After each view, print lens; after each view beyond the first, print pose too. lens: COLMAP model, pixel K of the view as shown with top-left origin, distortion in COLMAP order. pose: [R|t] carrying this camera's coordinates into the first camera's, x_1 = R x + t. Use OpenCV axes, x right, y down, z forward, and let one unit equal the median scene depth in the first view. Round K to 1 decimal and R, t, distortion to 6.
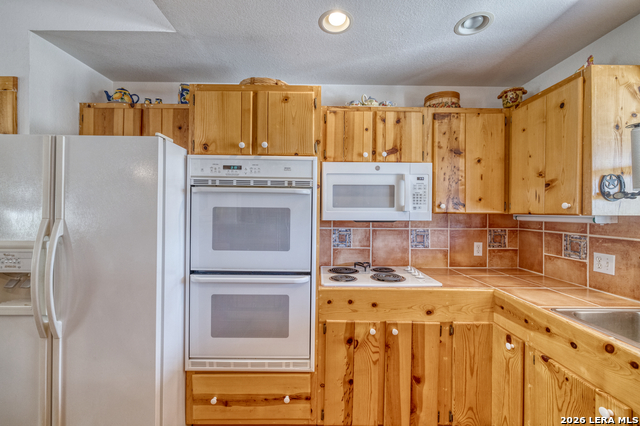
lens RADIAL K [[267.4, 0, 322.0], [0, 267.4, 211.2], [0, 0, 1]] dist [-0.000818, 0.000274]
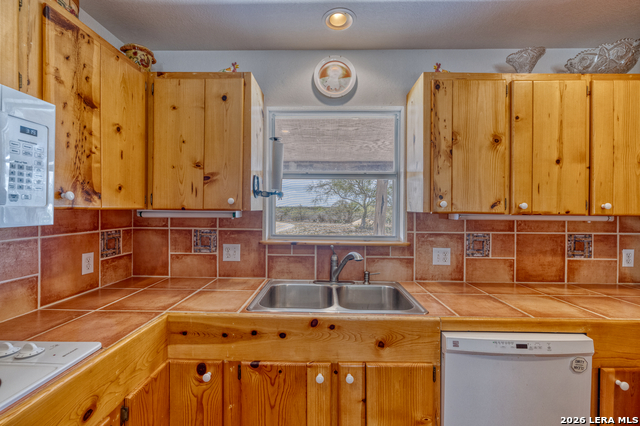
lens RADIAL K [[267.4, 0, 322.0], [0, 267.4, 211.2], [0, 0, 1]] dist [-0.000818, 0.000274]
pose [[0.037872, -0.014562, 0.999176, -0.053368], [-0.009127, 0.999847, 0.014918, -0.001004], [-0.999241, -0.009684, 0.037733, 0.476250]]
